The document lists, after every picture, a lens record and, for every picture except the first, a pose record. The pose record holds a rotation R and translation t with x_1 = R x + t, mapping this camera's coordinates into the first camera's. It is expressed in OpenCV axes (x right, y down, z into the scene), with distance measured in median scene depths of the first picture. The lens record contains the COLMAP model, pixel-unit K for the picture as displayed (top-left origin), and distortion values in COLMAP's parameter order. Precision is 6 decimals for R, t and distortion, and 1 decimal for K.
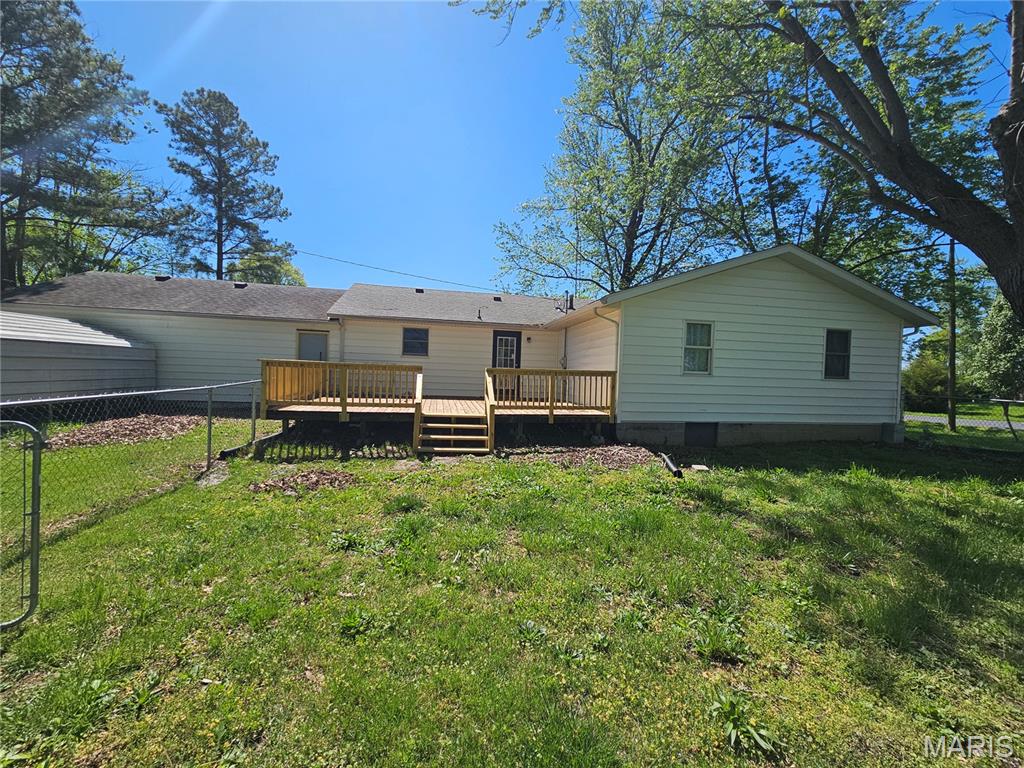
lens RADIAL K [[416.7, 0, 514.5], [0, 416.7, 385.0], [0, 0, 1]] dist [0.000446, -0.000476]
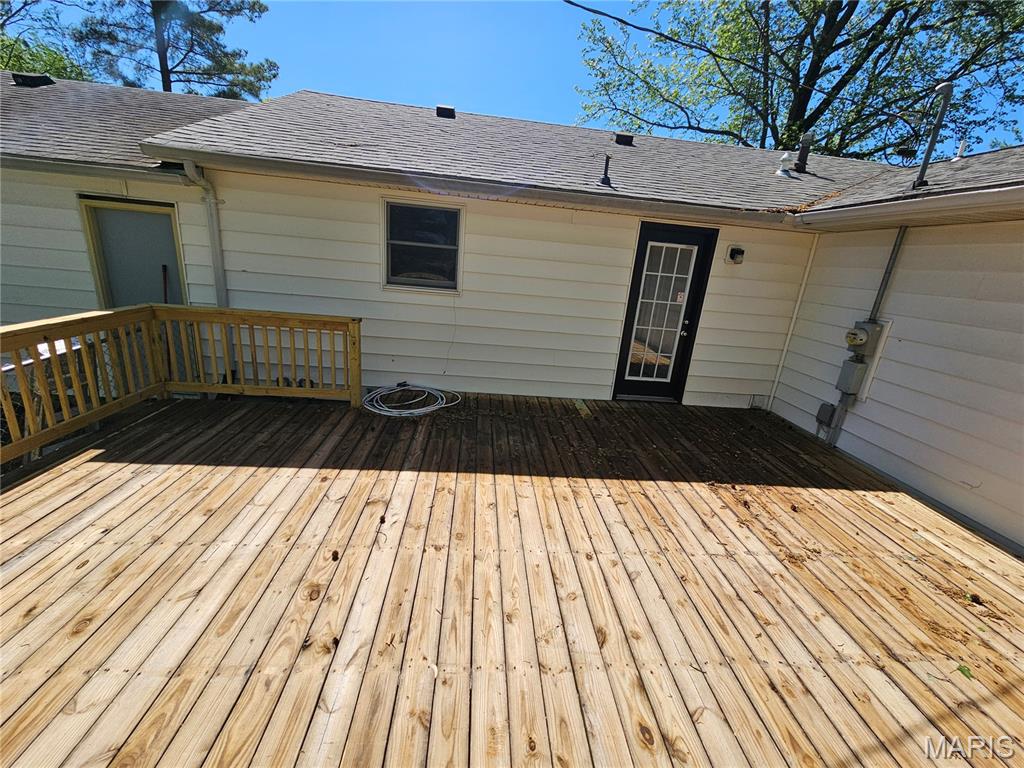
lens RADIAL K [[416.7, 0, 514.5], [0, 416.7, 385.0], [0, 0, 1]] dist [0.000446, -0.000476]
pose [[0.993343, 0.080349, -0.082543, -0.098572], [-0.055762, 0.962420, 0.265780, -0.073205], [0.100796, -0.259408, 0.960493, 0.519769]]
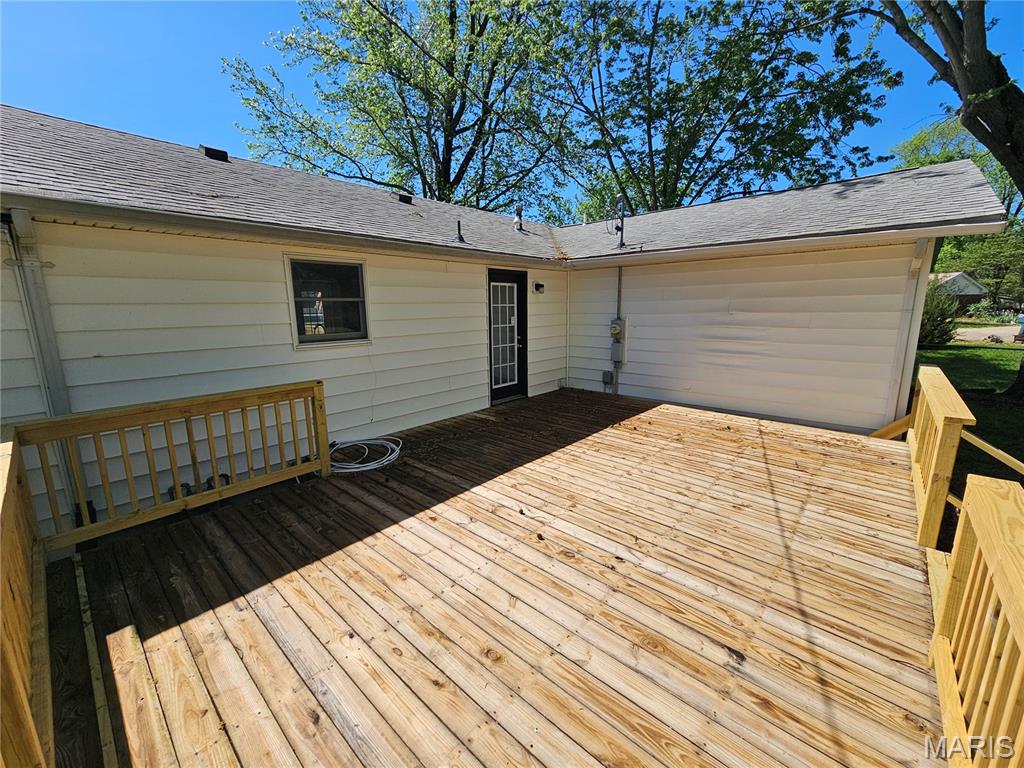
lens RADIAL K [[416.7, 0, 514.5], [0, 416.7, 385.0], [0, 0, 1]] dist [0.000446, -0.000476]
pose [[0.785029, -0.158132, 0.598935, -0.276233], [0.053073, 0.980483, 0.189305, -0.076320], [-0.617181, -0.116823, 0.778100, 0.508024]]
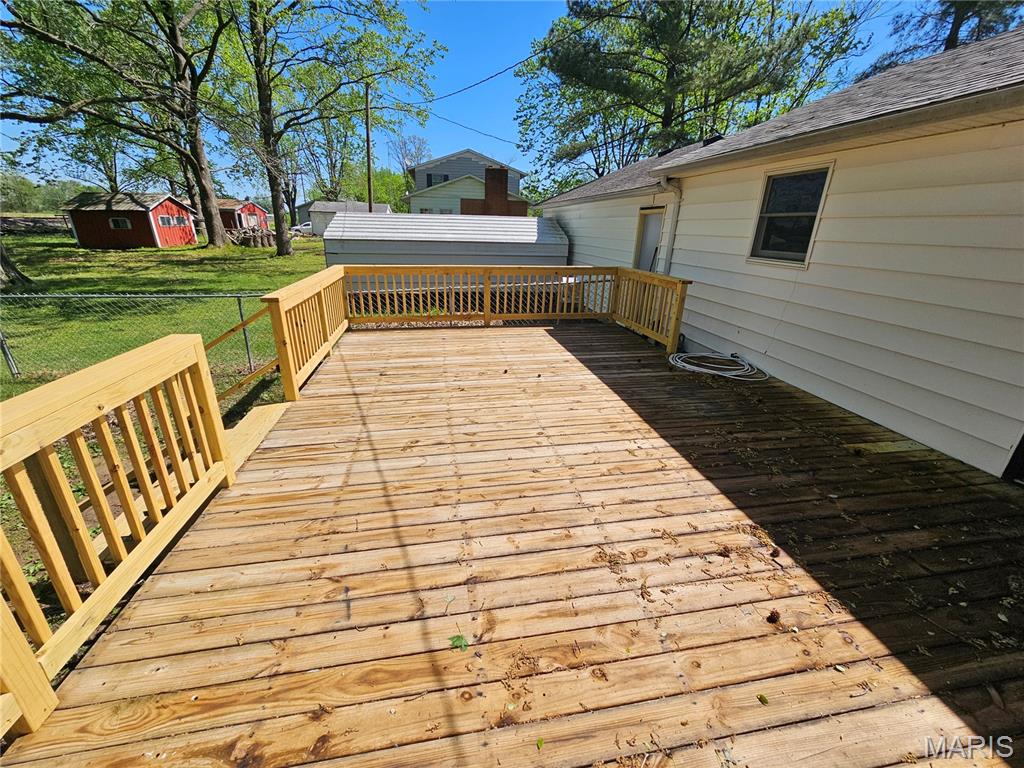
lens RADIAL K [[416.7, 0, 514.5], [0, 416.7, 385.0], [0, 0, 1]] dist [0.000446, -0.000476]
pose [[0.001397, 0.321514, -0.946904, 0.105422], [-0.057116, 0.945384, 0.320914, -0.057944], [0.998367, 0.053635, 0.019684, 0.637647]]
